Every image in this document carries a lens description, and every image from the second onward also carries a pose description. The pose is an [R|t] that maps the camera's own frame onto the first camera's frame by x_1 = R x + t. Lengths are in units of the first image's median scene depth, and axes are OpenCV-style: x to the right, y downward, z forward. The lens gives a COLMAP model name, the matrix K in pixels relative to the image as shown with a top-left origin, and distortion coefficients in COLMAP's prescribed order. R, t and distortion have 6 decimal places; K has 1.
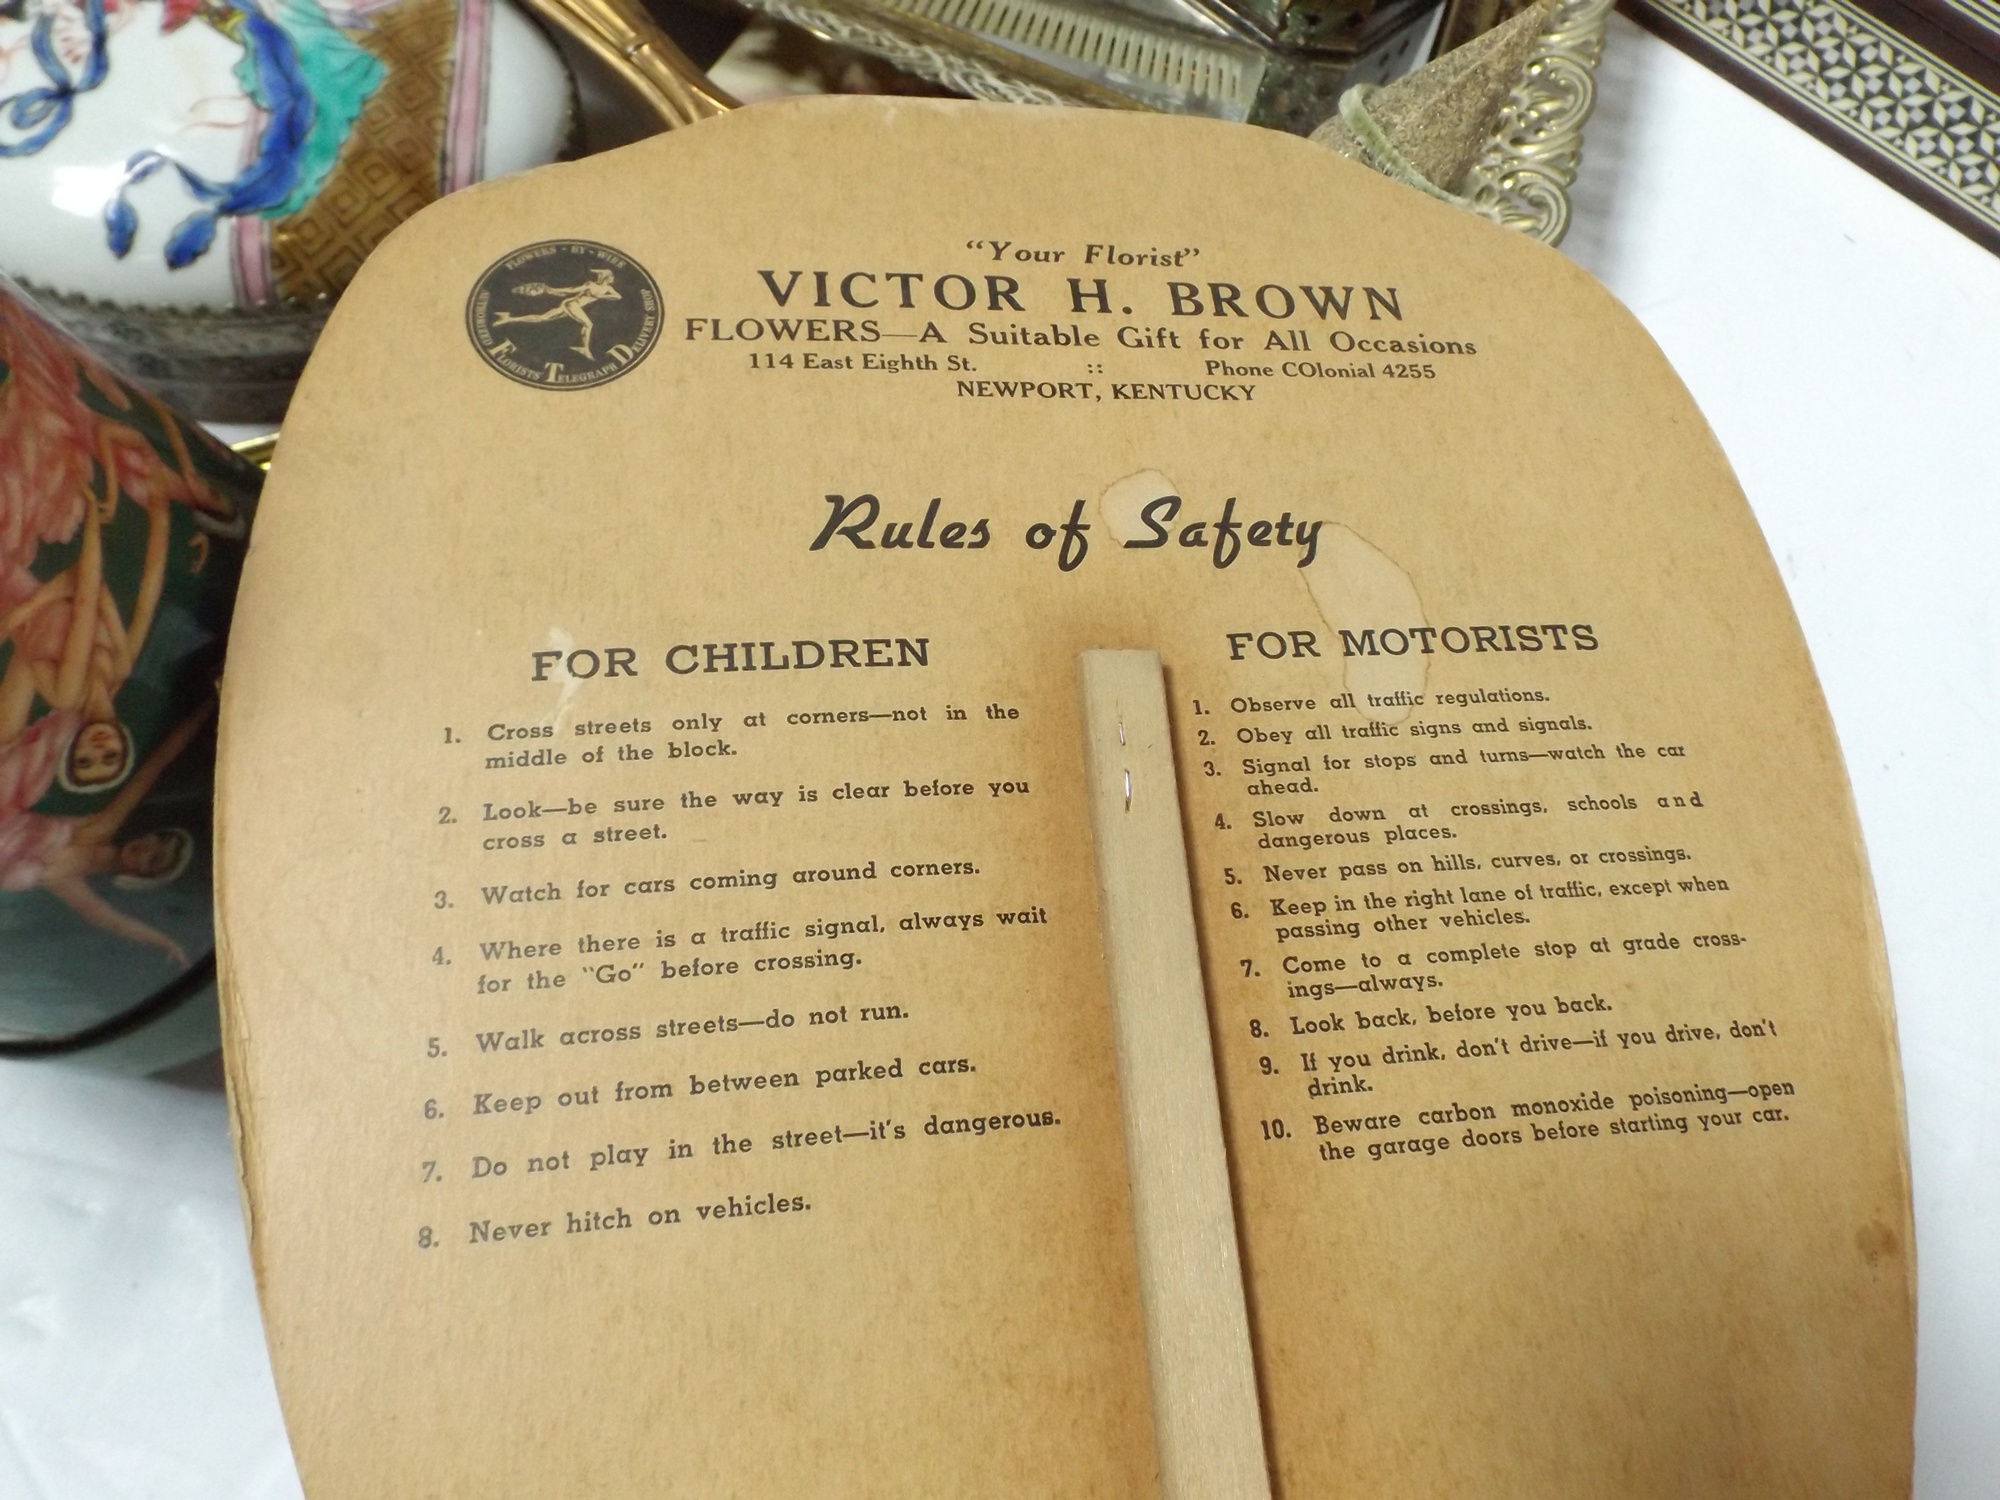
lens RADIAL K [[1425.8, 0, 1001.4], [0, 1425.8, 750.4], [0, 0, 1]] dist [0.013872, -0.025671]
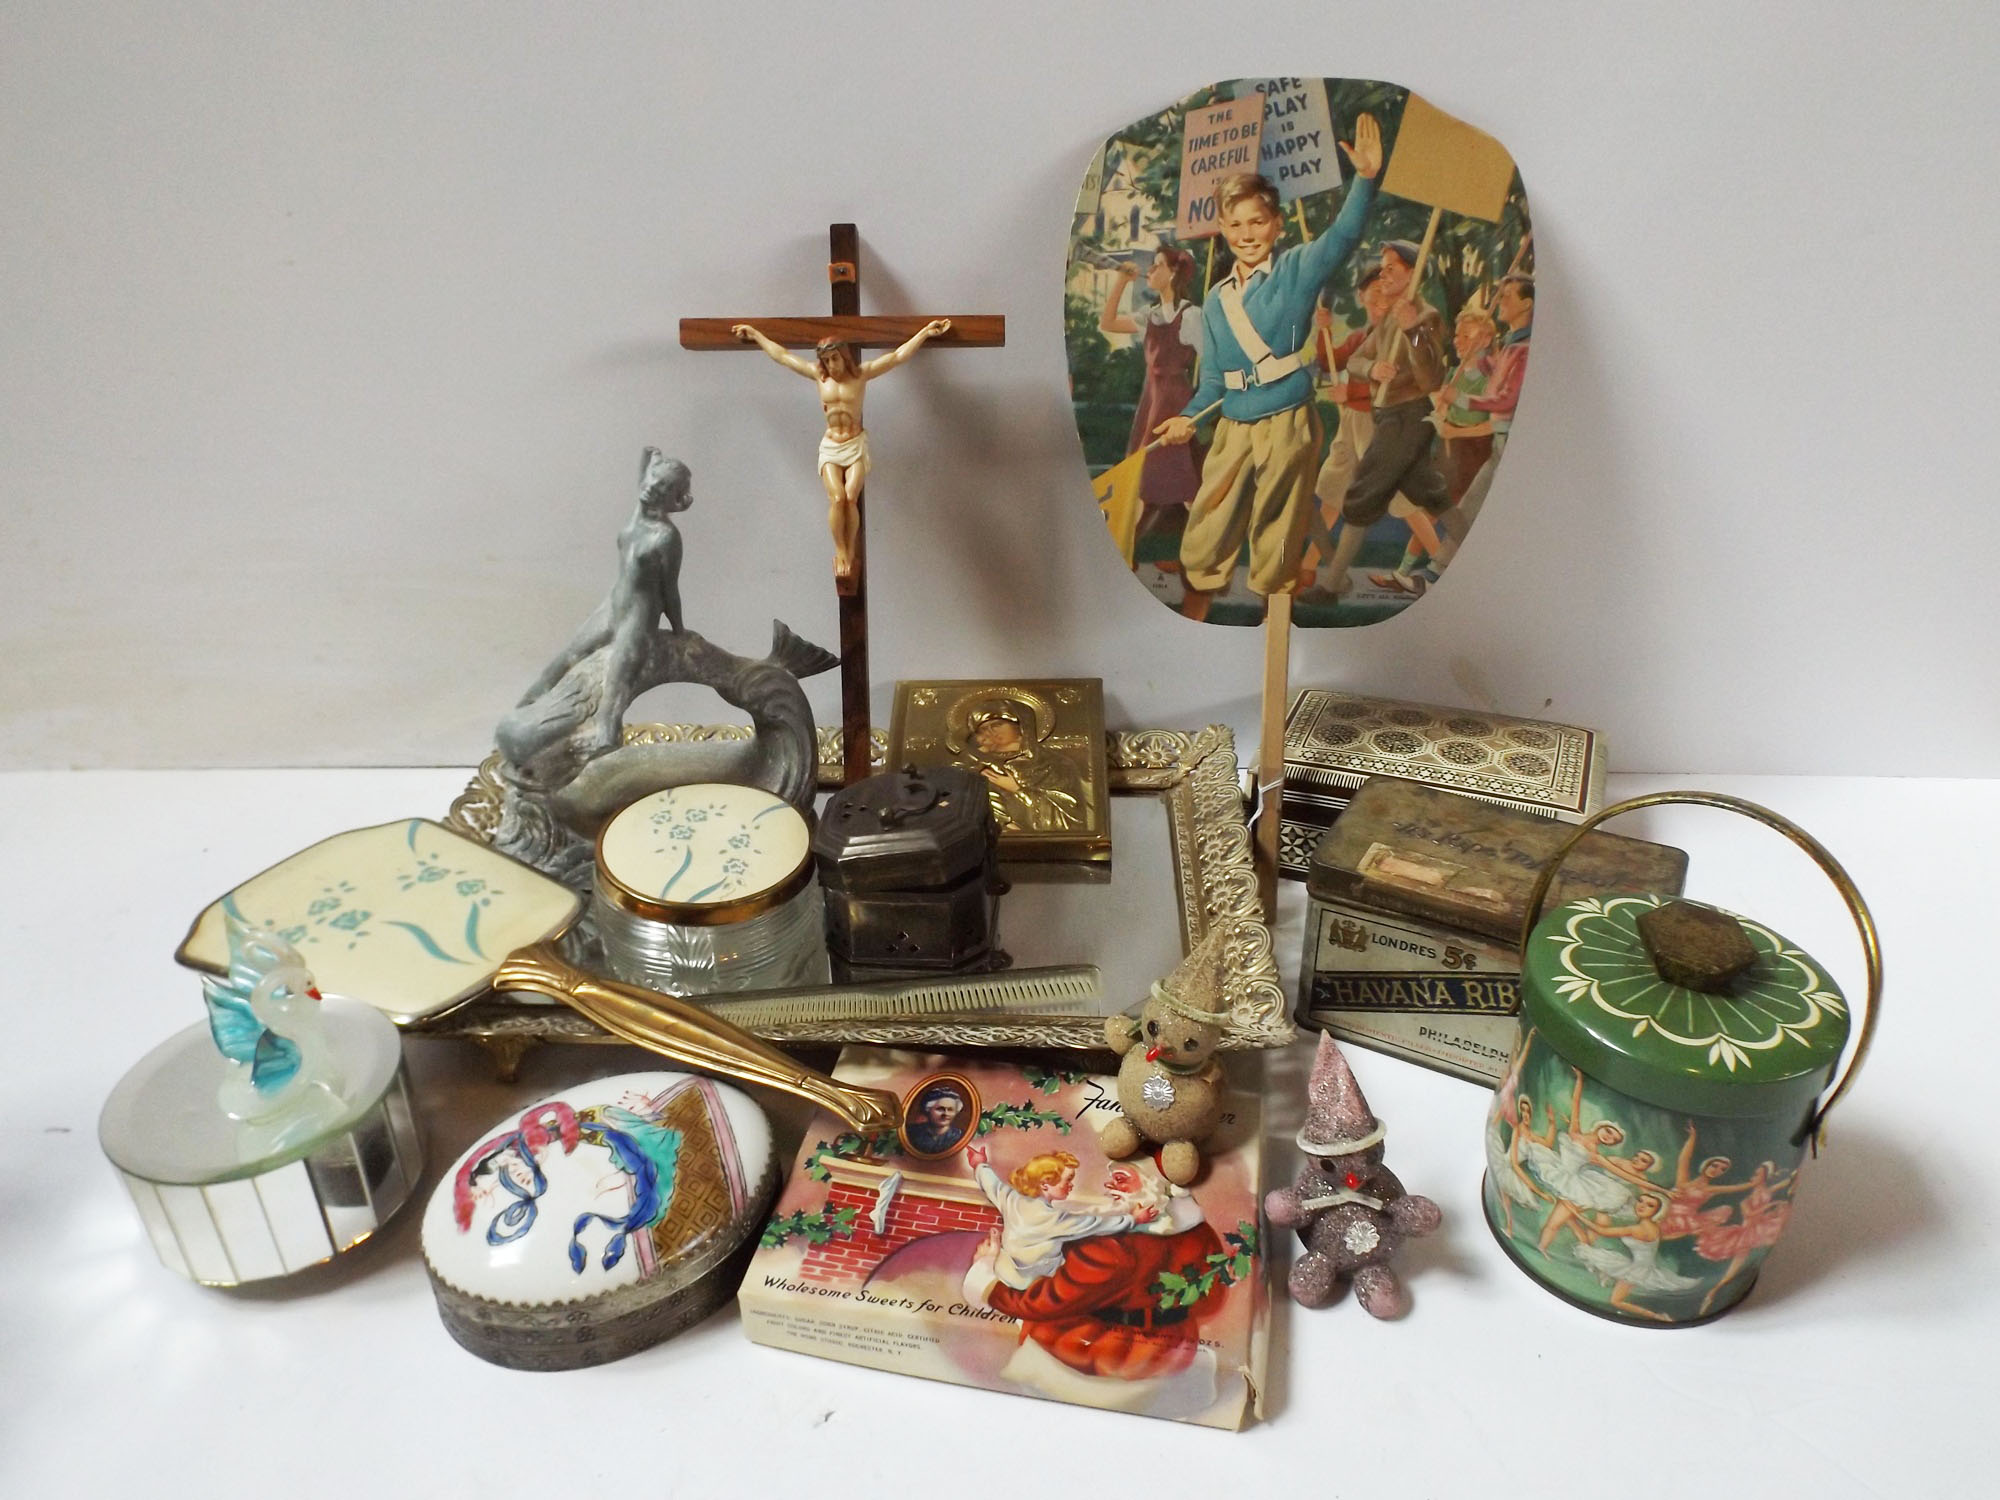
lens RADIAL K [[1425.8, 0, 1000.2], [0, 1425.8, 755.8], [0, 0, 1]] dist [0.013872, -0.025671]
pose [[0.941392, -0.293567, 0.166131, -0.206576], [0.336466, 0.782325, -0.524174, 0.281666], [0.023912, 0.549350, 0.835250, -0.894508]]
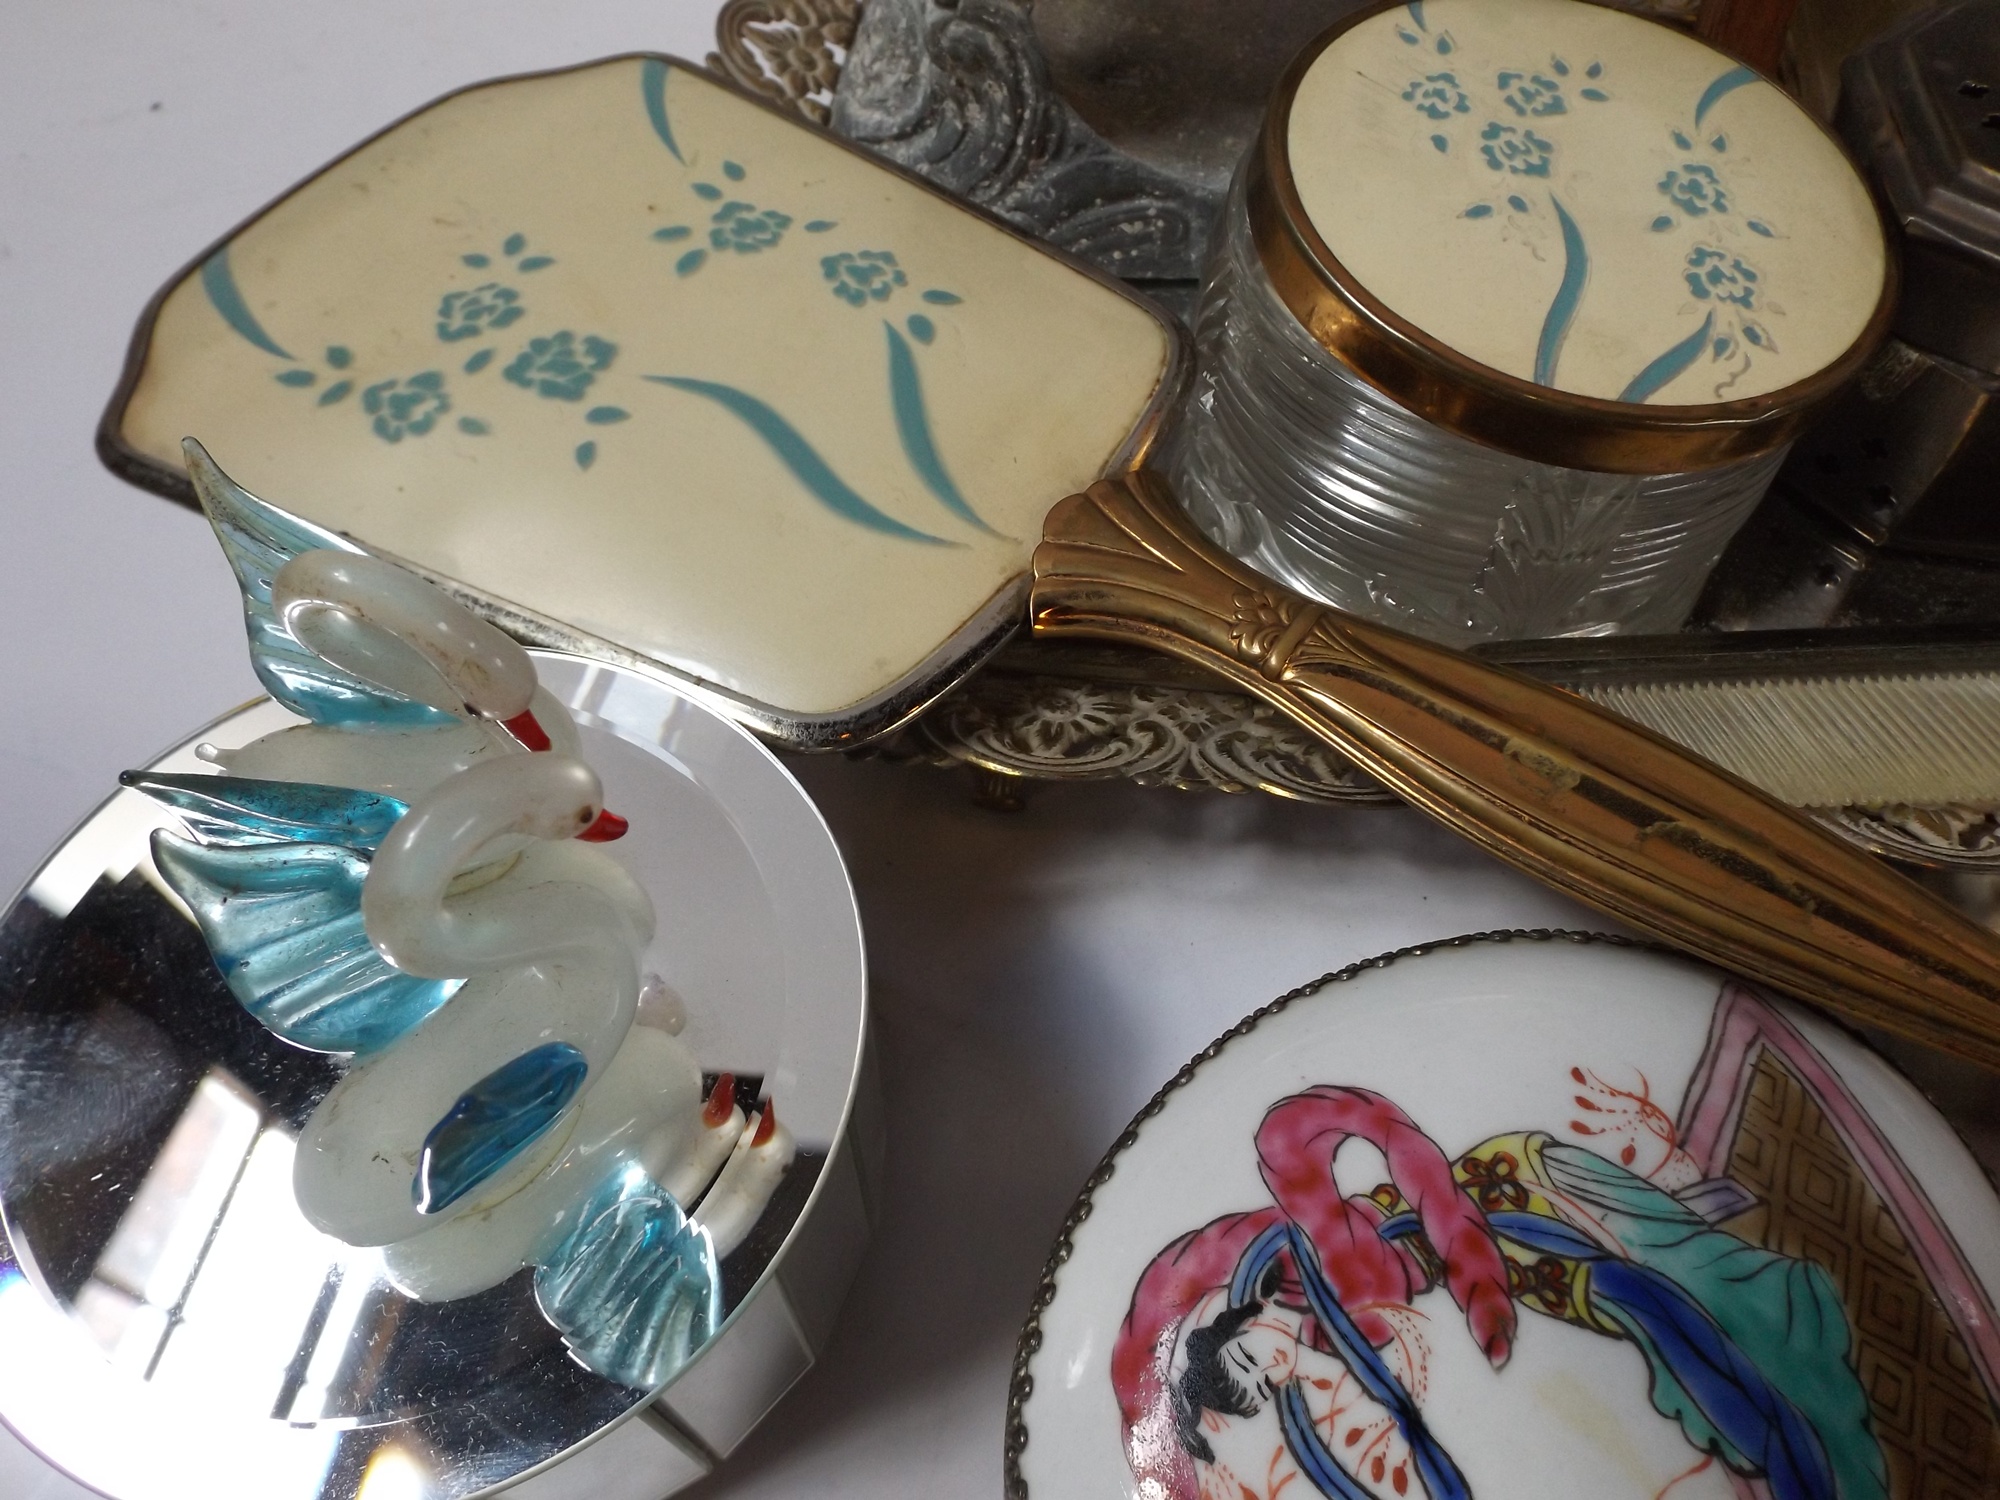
lens RADIAL K [[1425.8, 0, 999.3], [0, 1425.8, 748.0], [0, 0, 1]] dist [0.013872, -0.025671]
pose [[0.961194, -0.275688, -0.010111, -0.717615], [0.273138, 0.956173, -0.105497, -0.744195], [0.038752, 0.098641, 0.994368, 0.413611]]
